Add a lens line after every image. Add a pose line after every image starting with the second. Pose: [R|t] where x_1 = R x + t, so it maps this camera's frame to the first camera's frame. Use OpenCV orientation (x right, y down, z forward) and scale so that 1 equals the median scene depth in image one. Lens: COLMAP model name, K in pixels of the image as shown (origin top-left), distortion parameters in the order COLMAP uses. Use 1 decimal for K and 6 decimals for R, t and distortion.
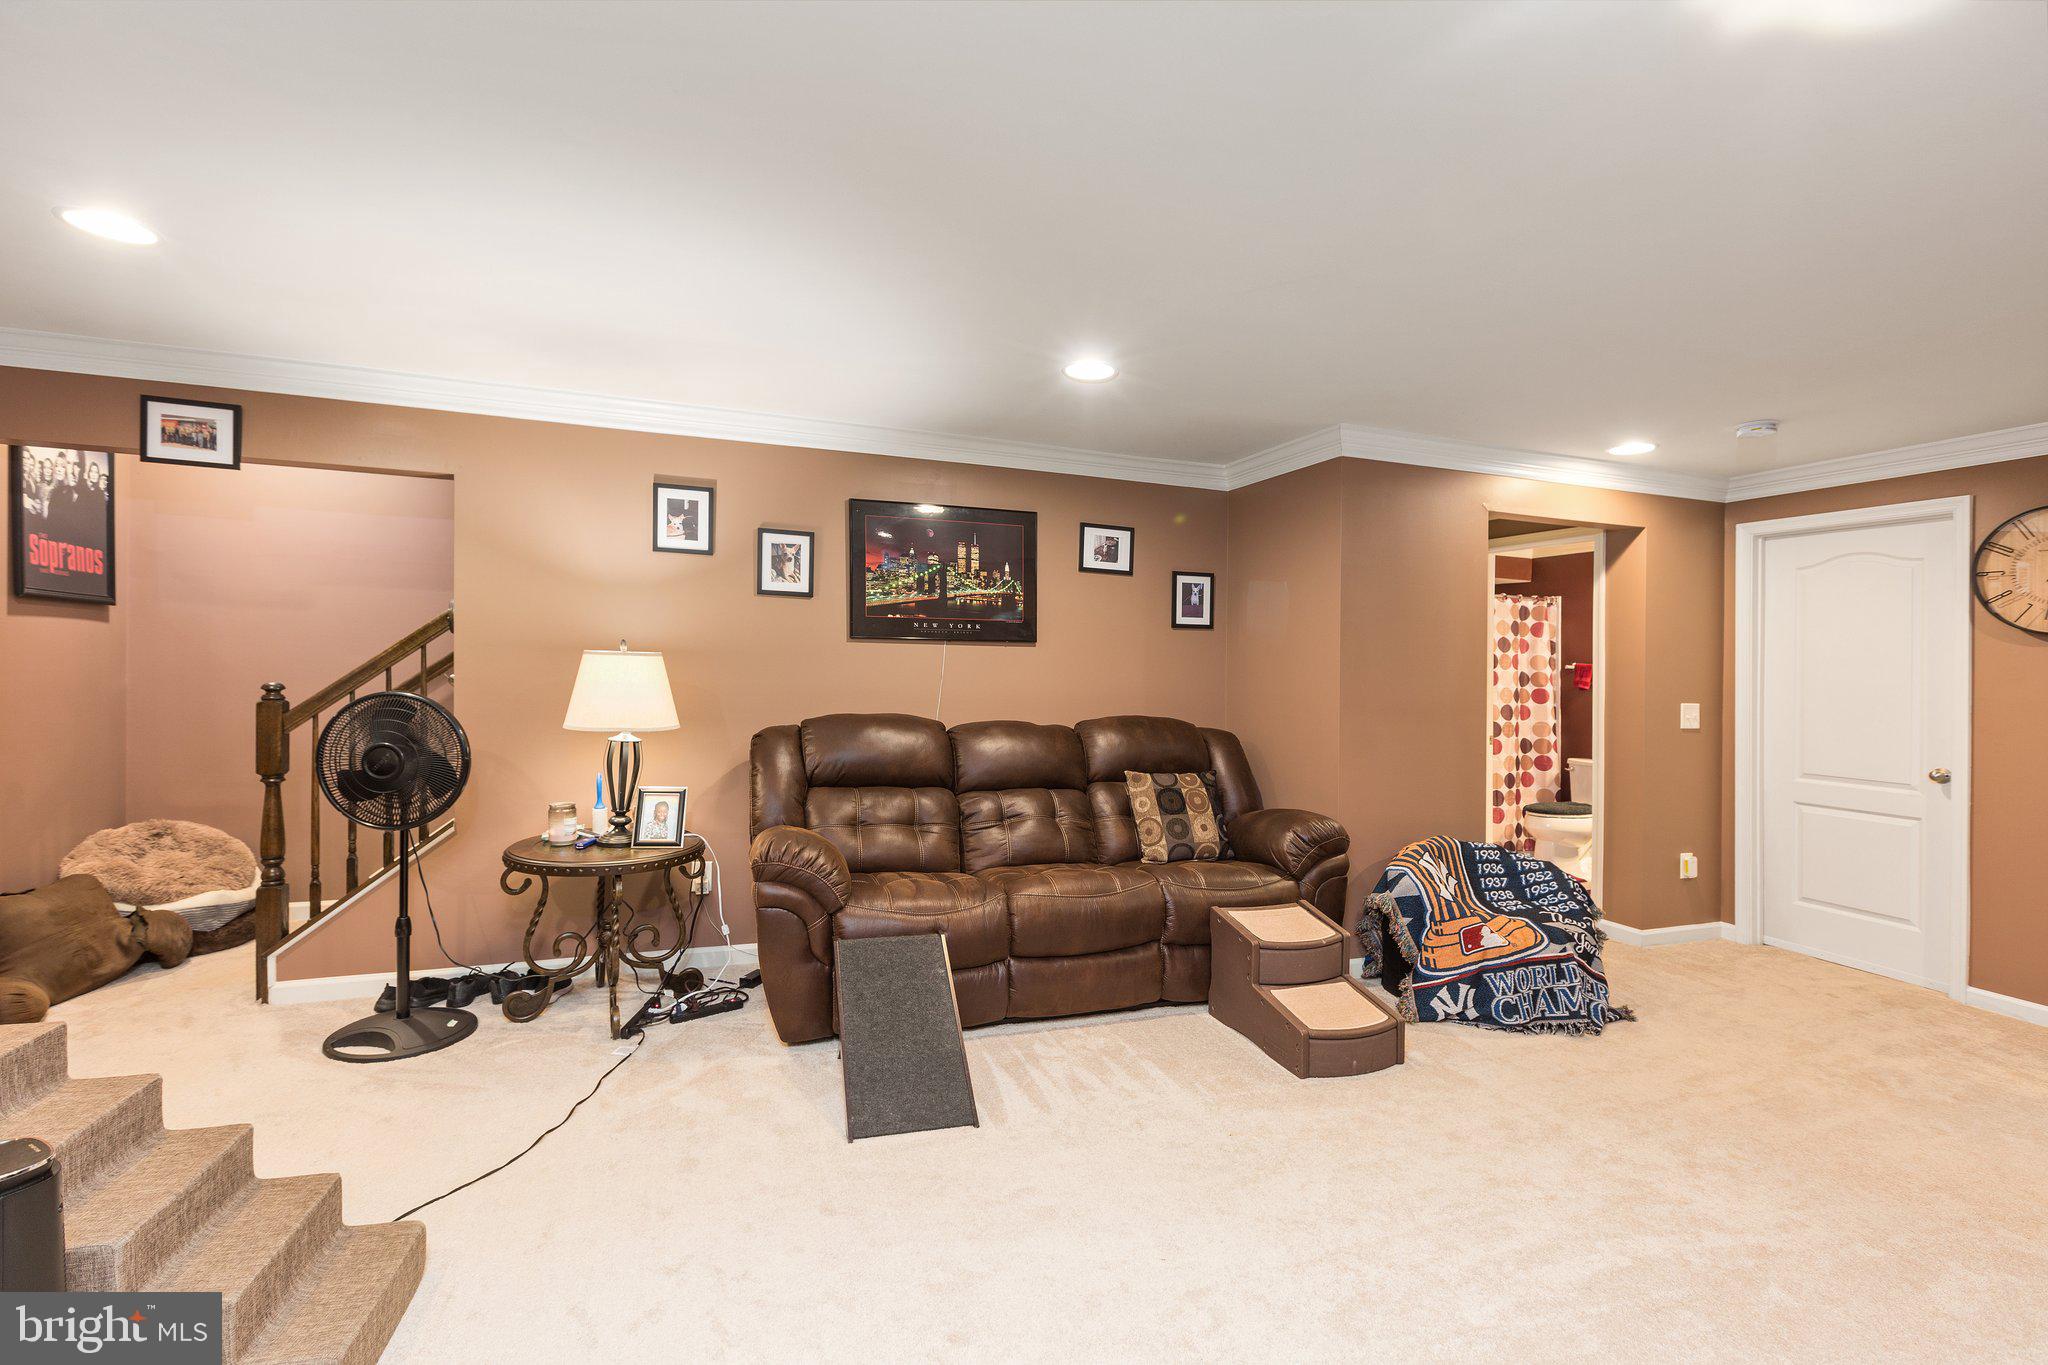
lens RADIAL K [[926.5, 0, 1029.3], [0, 926.5, 672.6], [0, 0, 1]] dist [0.002231, 0.000221]
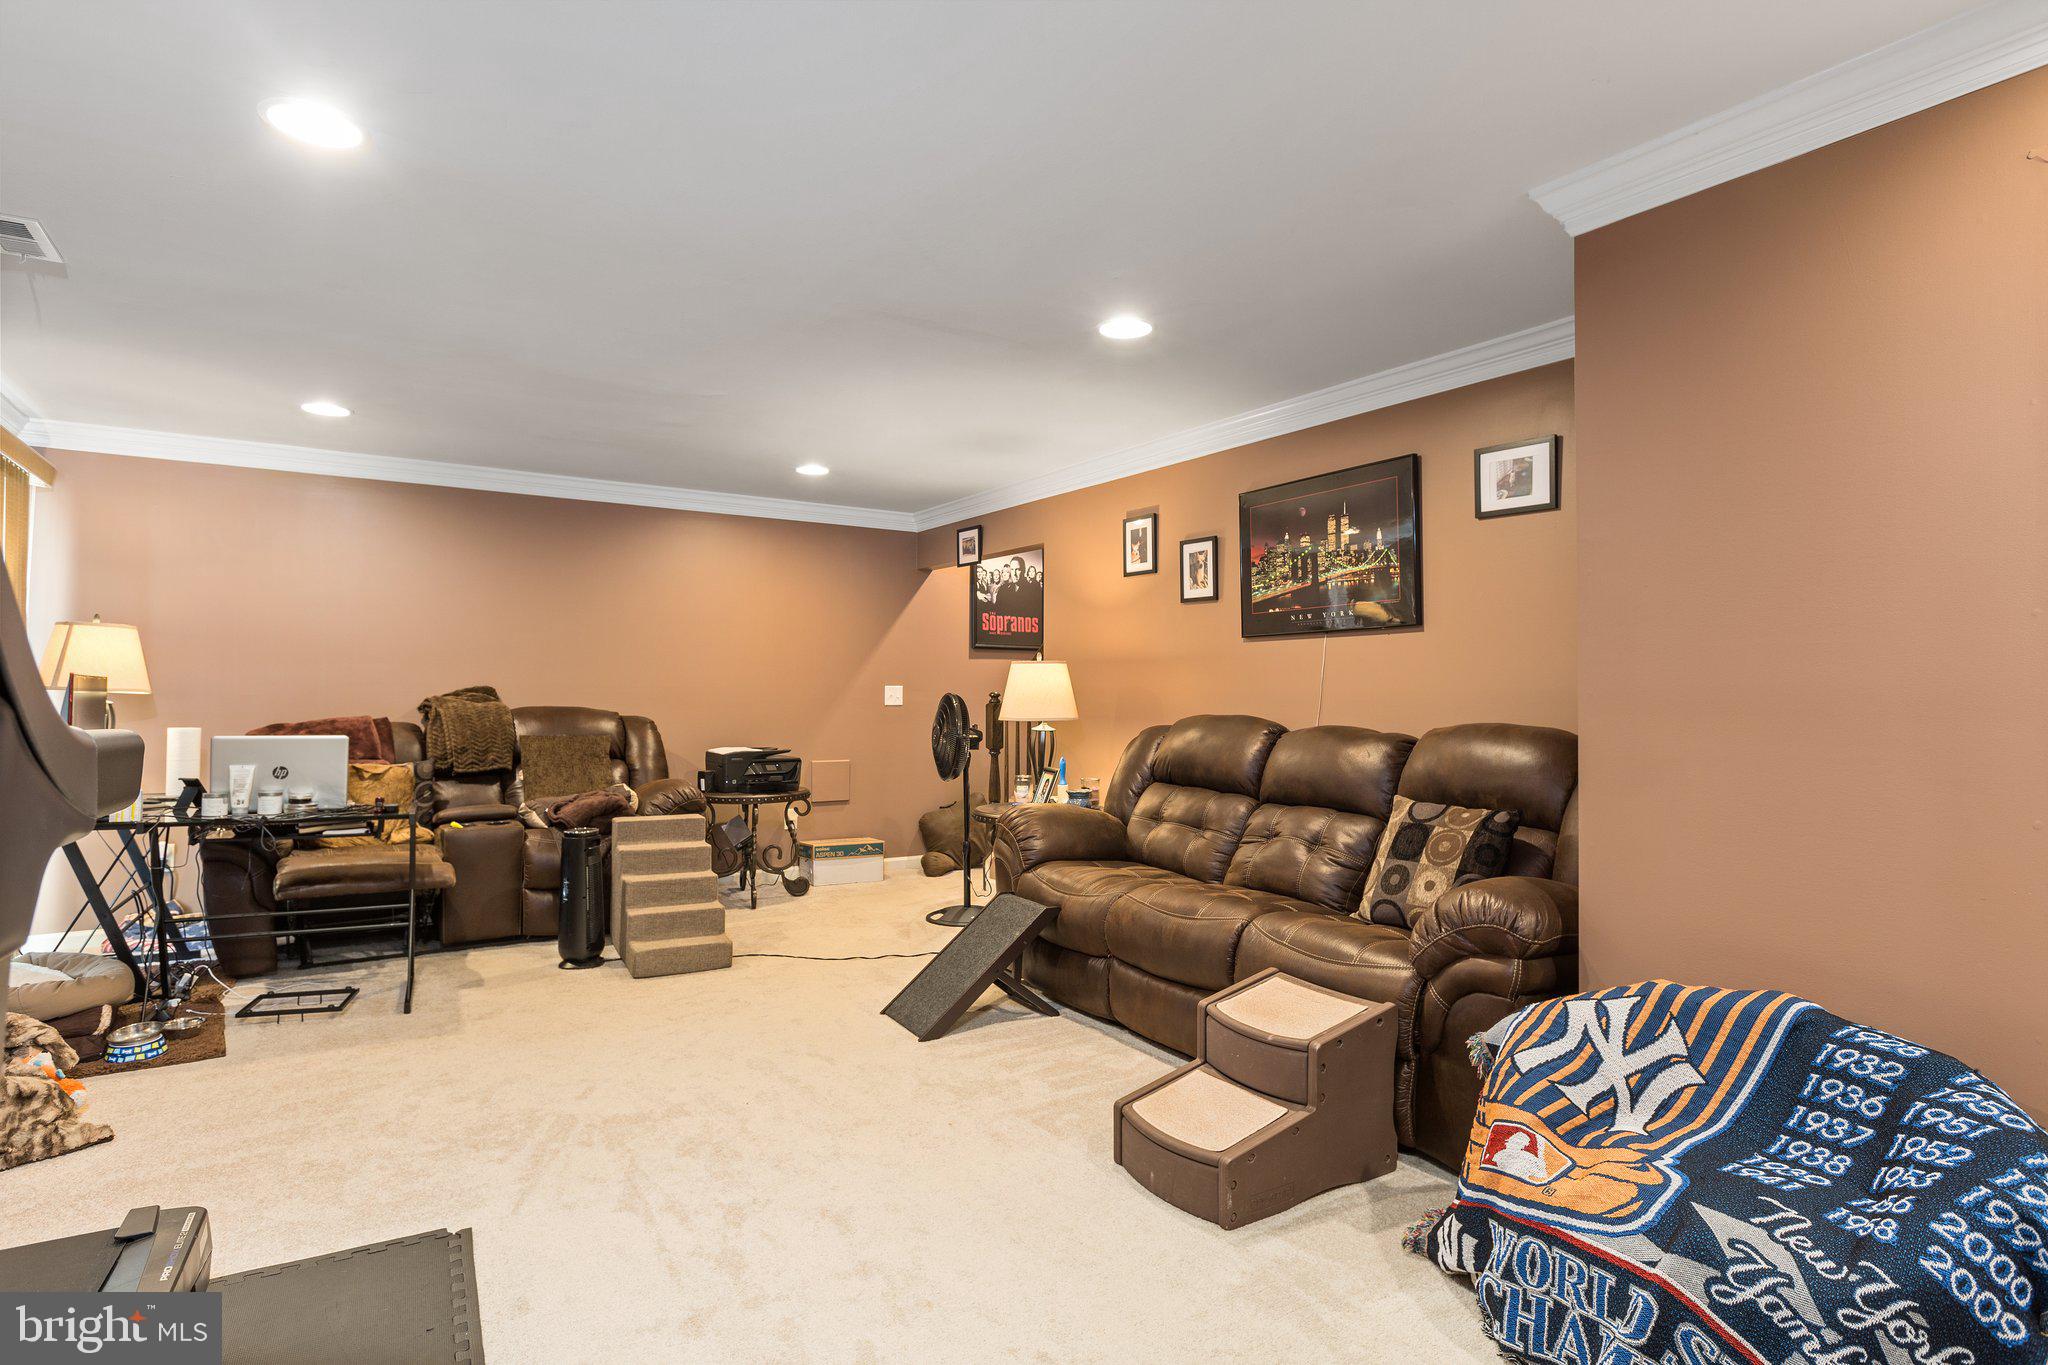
lens RADIAL K [[1052.0, 0, 962.0], [0, 1052.0, 692.8], [0, 0, 1]] dist [0.016256, -0.000138]
pose [[0.202497, -0.021312, -0.979051, 0.809599], [-0.006329, 0.999714, -0.023071, 0.046315], [0.979262, 0.010869, 0.202304, 0.489037]]
